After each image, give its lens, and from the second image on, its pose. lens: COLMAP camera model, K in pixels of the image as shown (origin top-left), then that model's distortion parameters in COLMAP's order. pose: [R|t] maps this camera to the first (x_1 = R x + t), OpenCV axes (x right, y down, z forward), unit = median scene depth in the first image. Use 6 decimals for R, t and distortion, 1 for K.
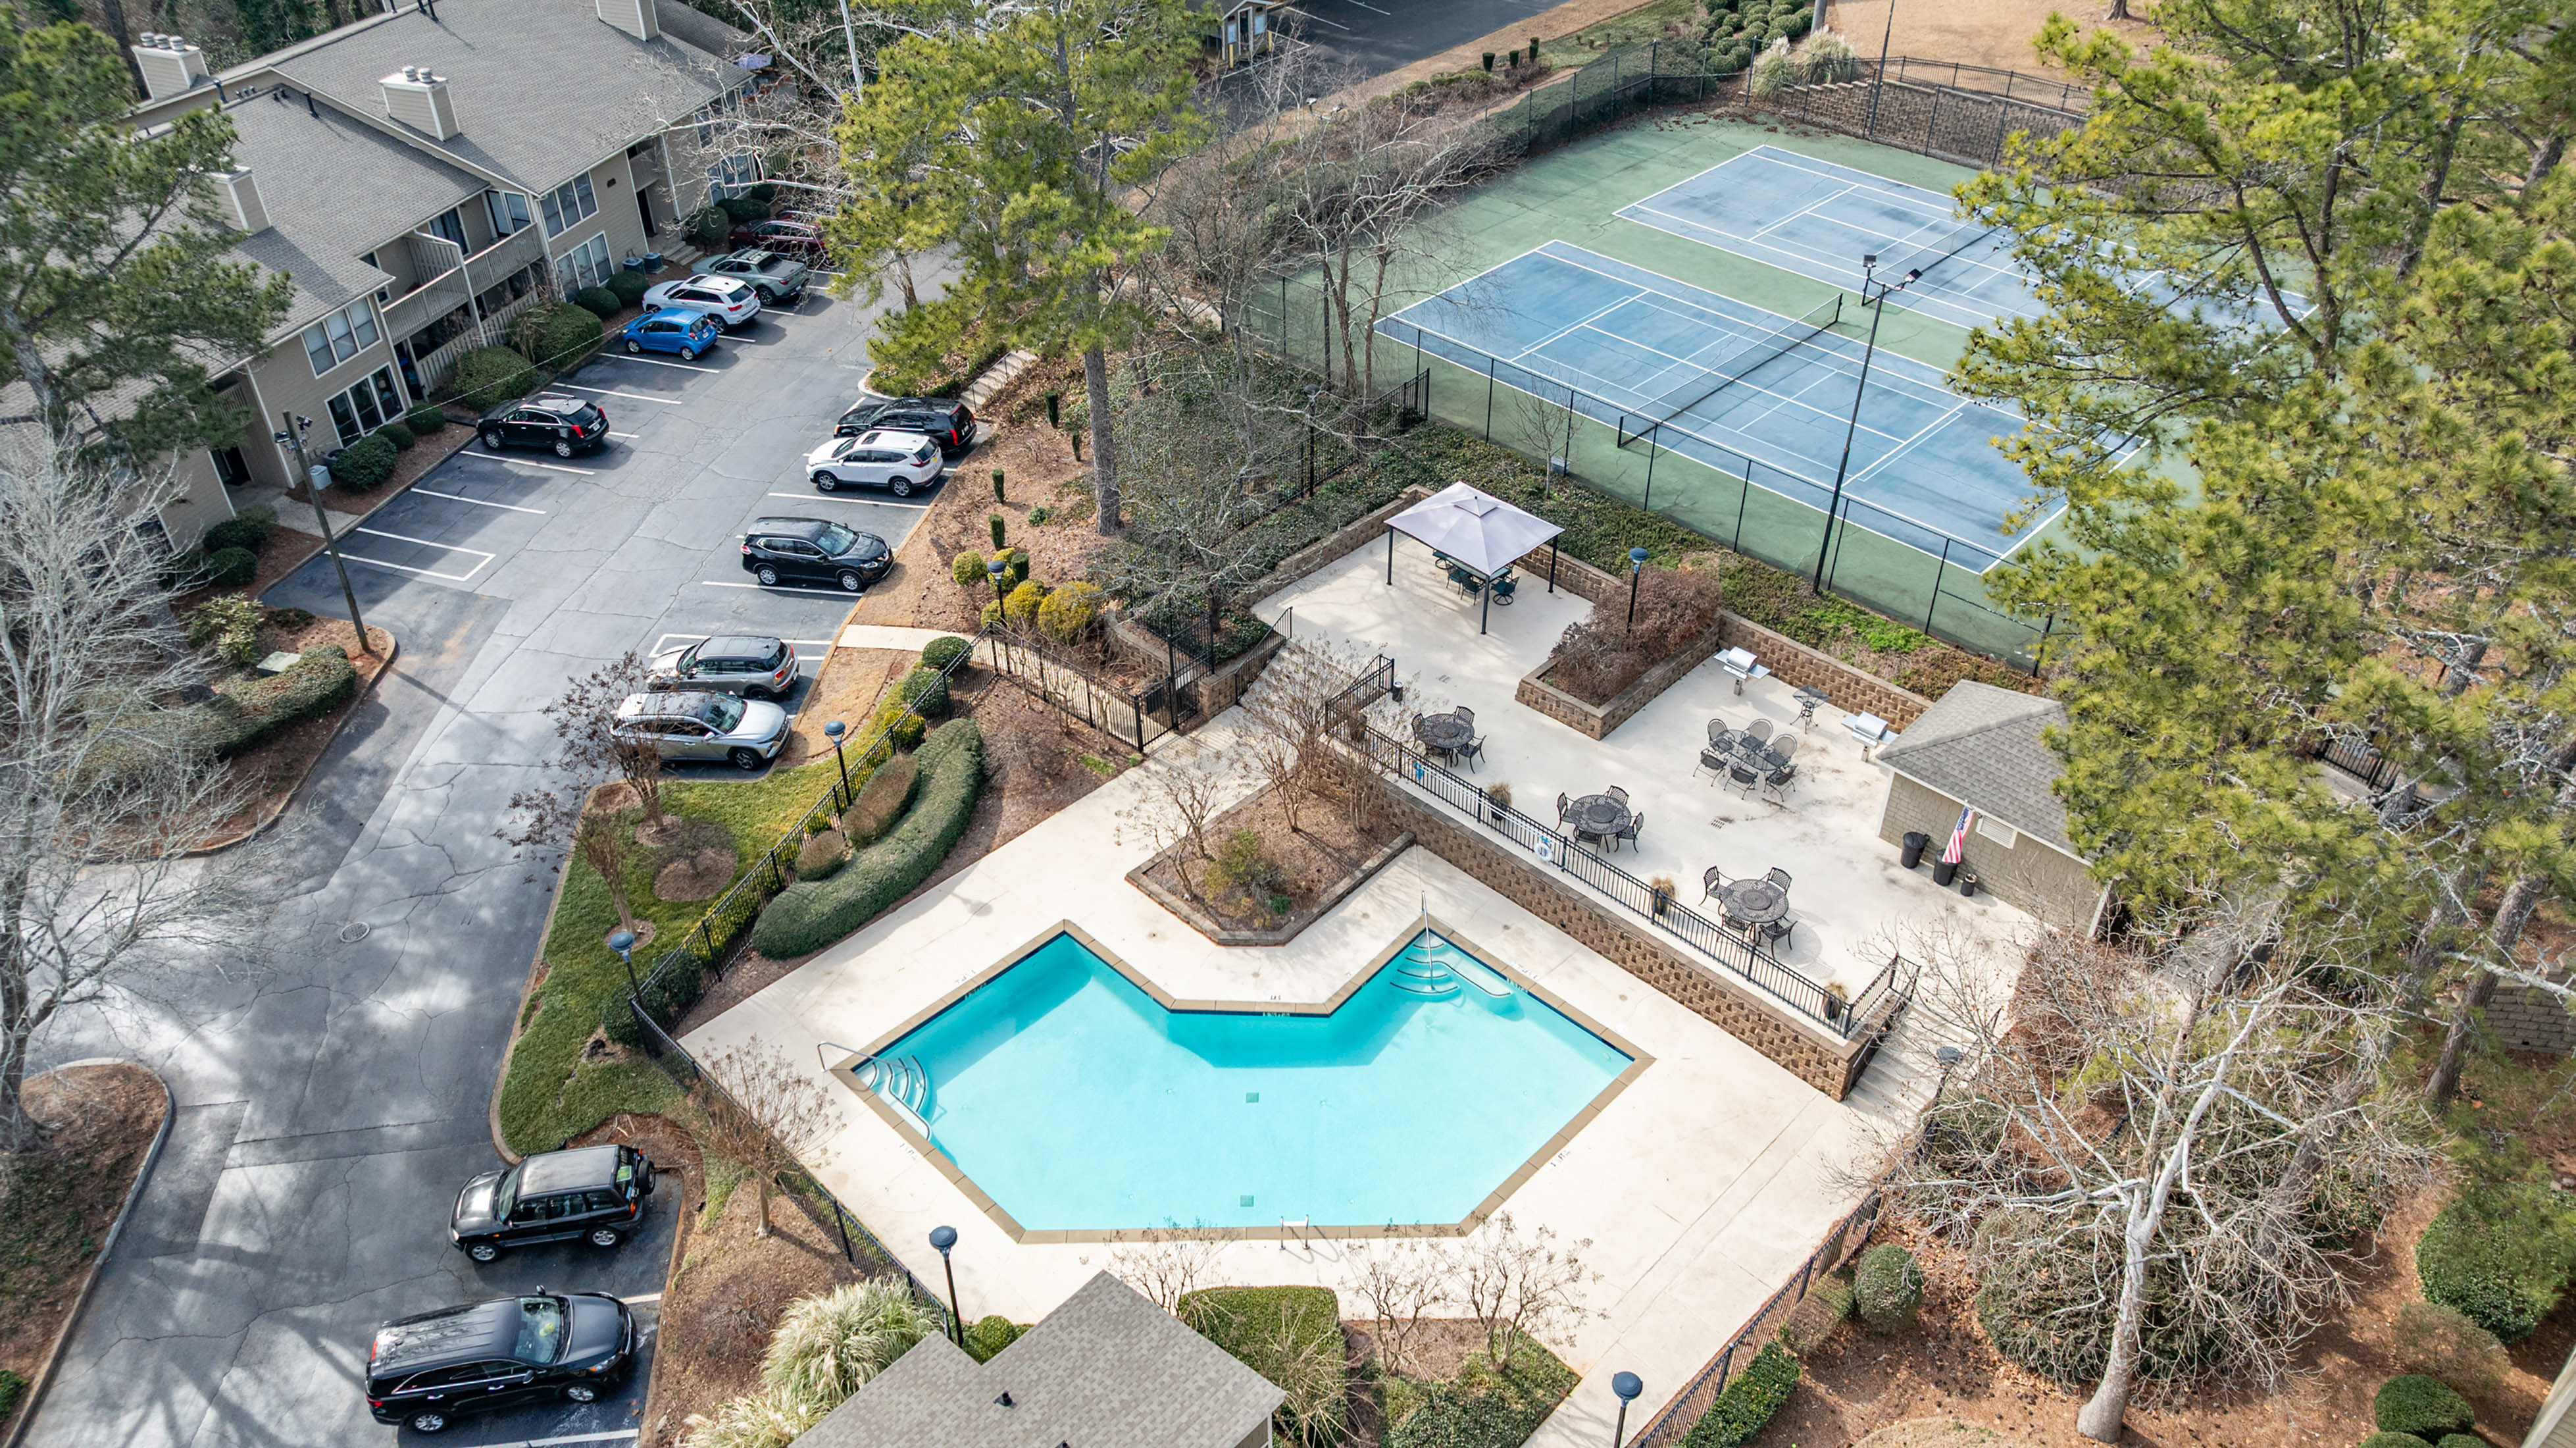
lens RADIAL K [[1796.0, 0, 1295.2], [0, 1796.0, 727.8], [0, 0, 1]] dist [0.000484, -0.003272]
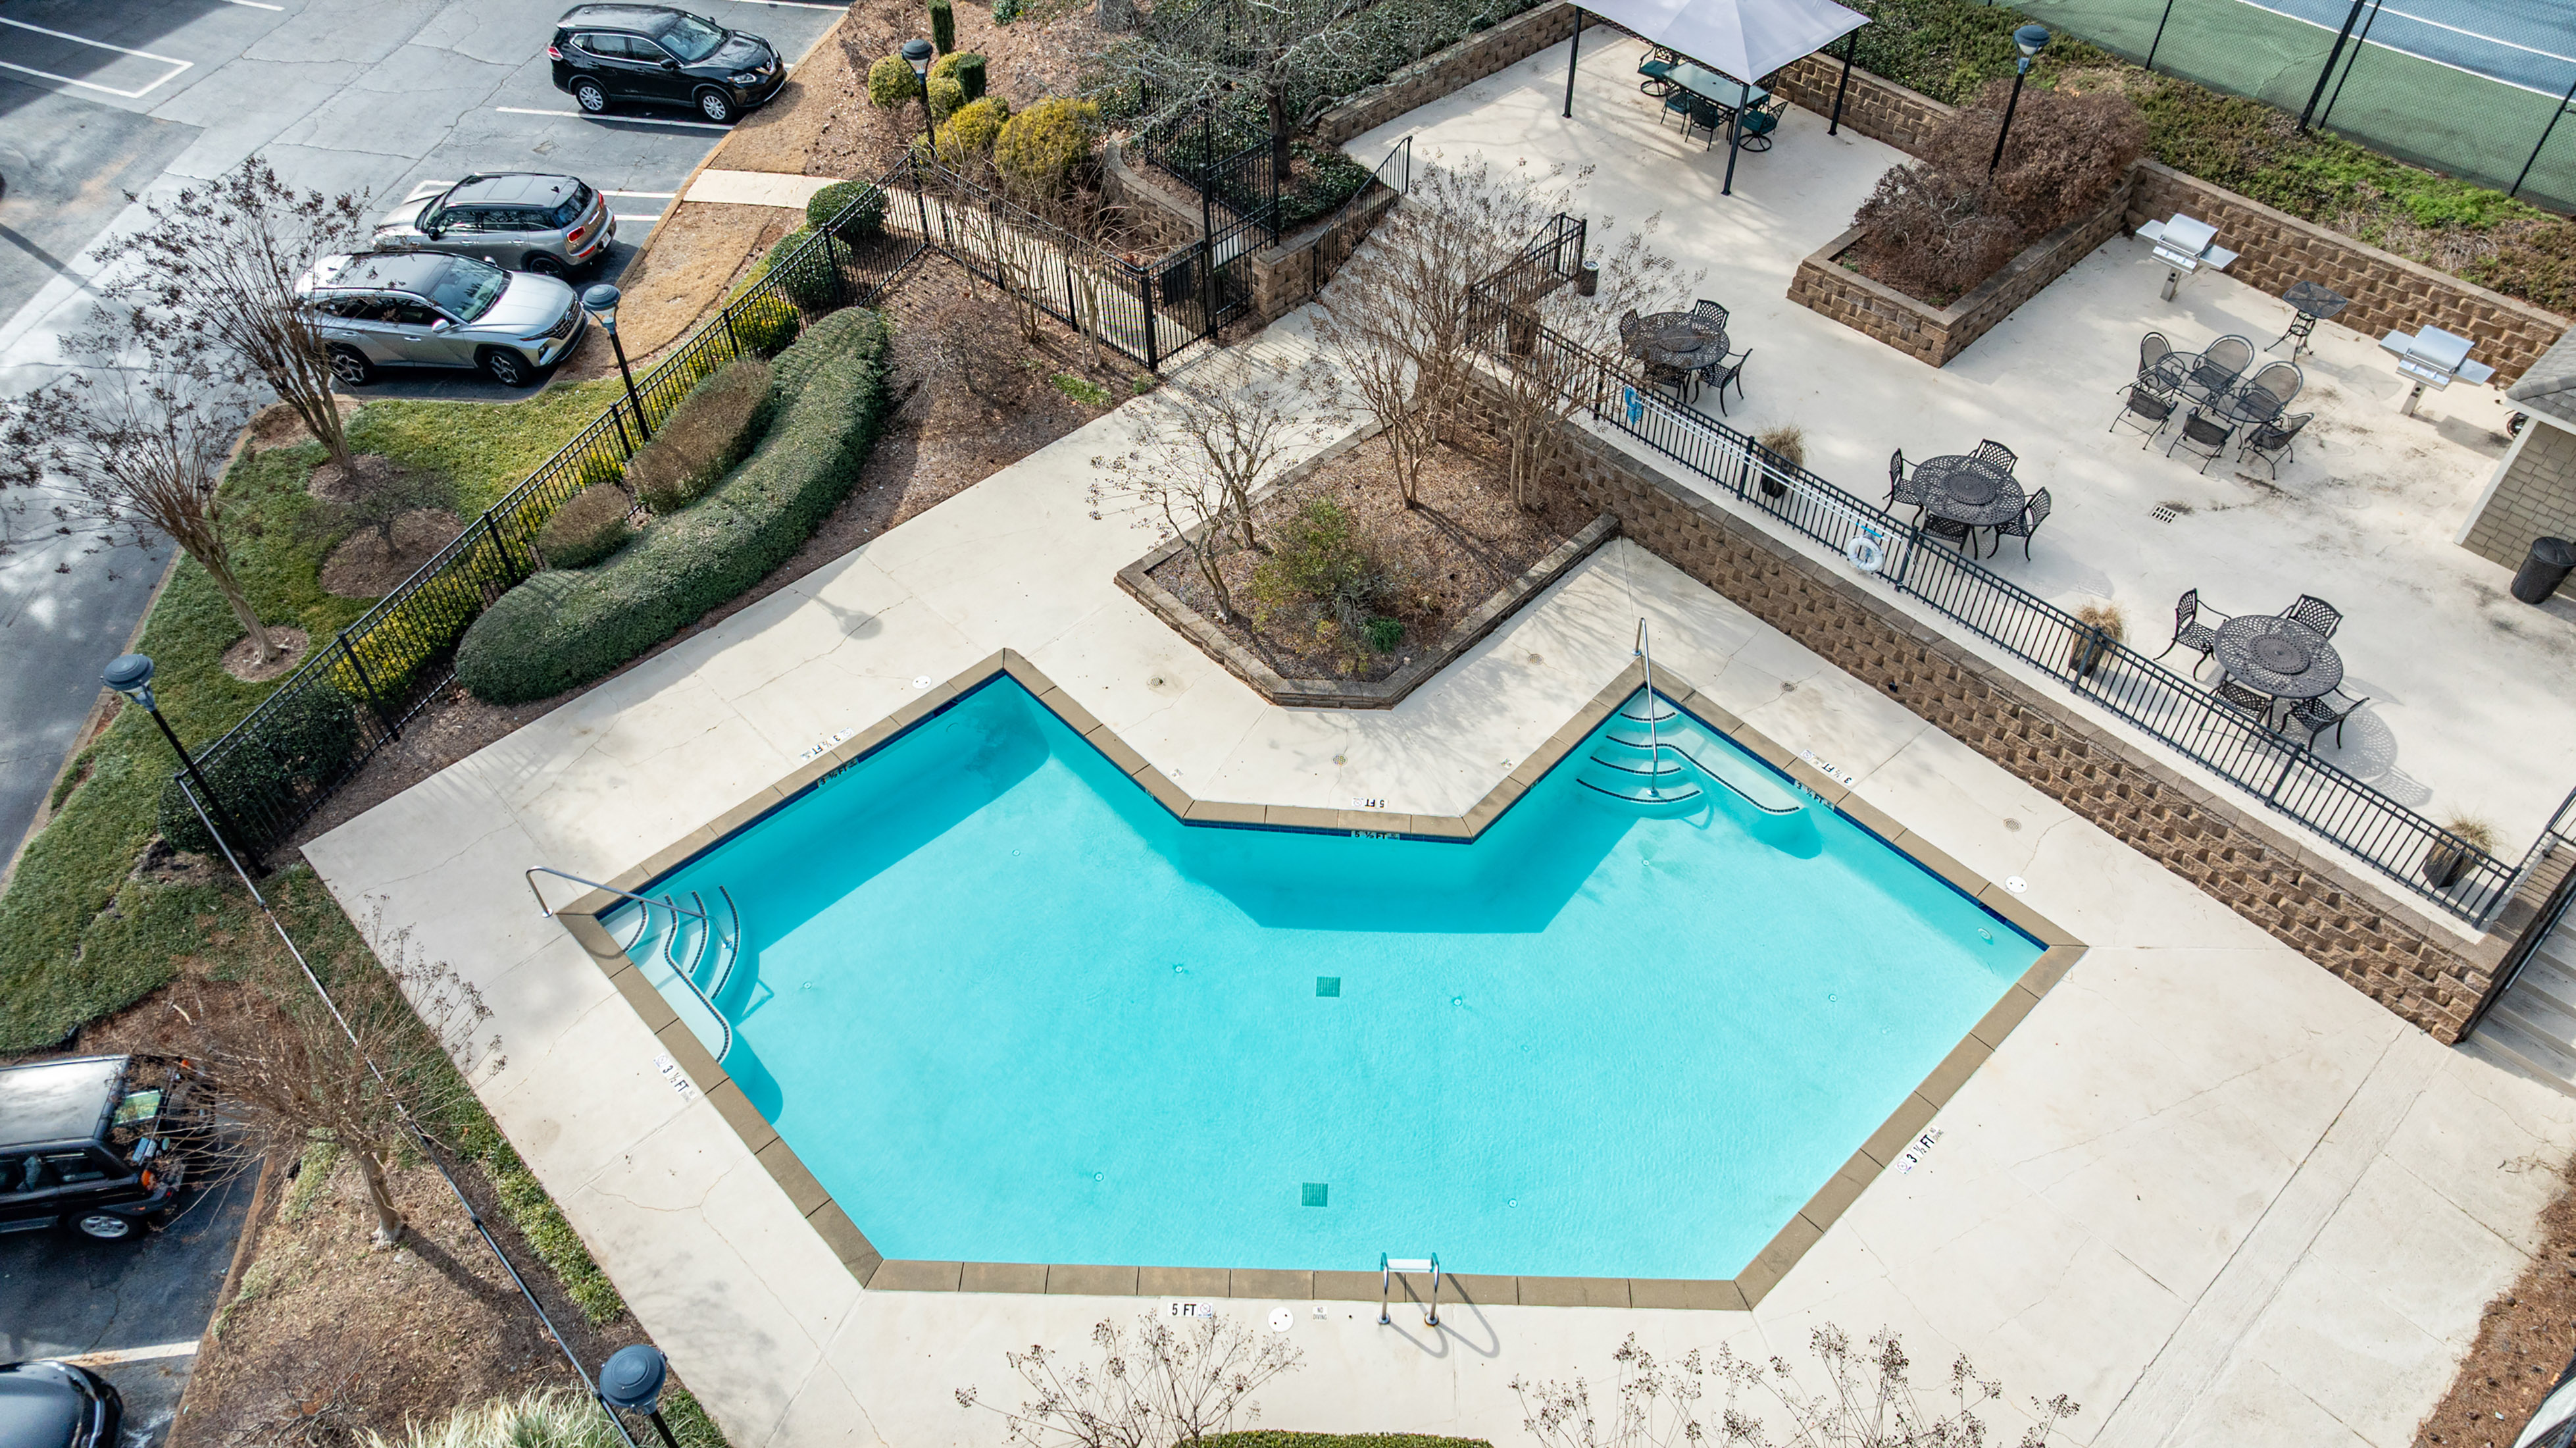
lens RADIAL K [[1796.0, 0, 1291.3], [0, 1796.0, 732.1], [0, 0, 1]] dist [0.000484, -0.003272]
pose [[0.998942, 0.032018, -0.033007, -0.017543], [-0.026278, 0.986496, 0.161663, 0.036727], [0.037737, -0.160624, 0.986294, 0.420891]]
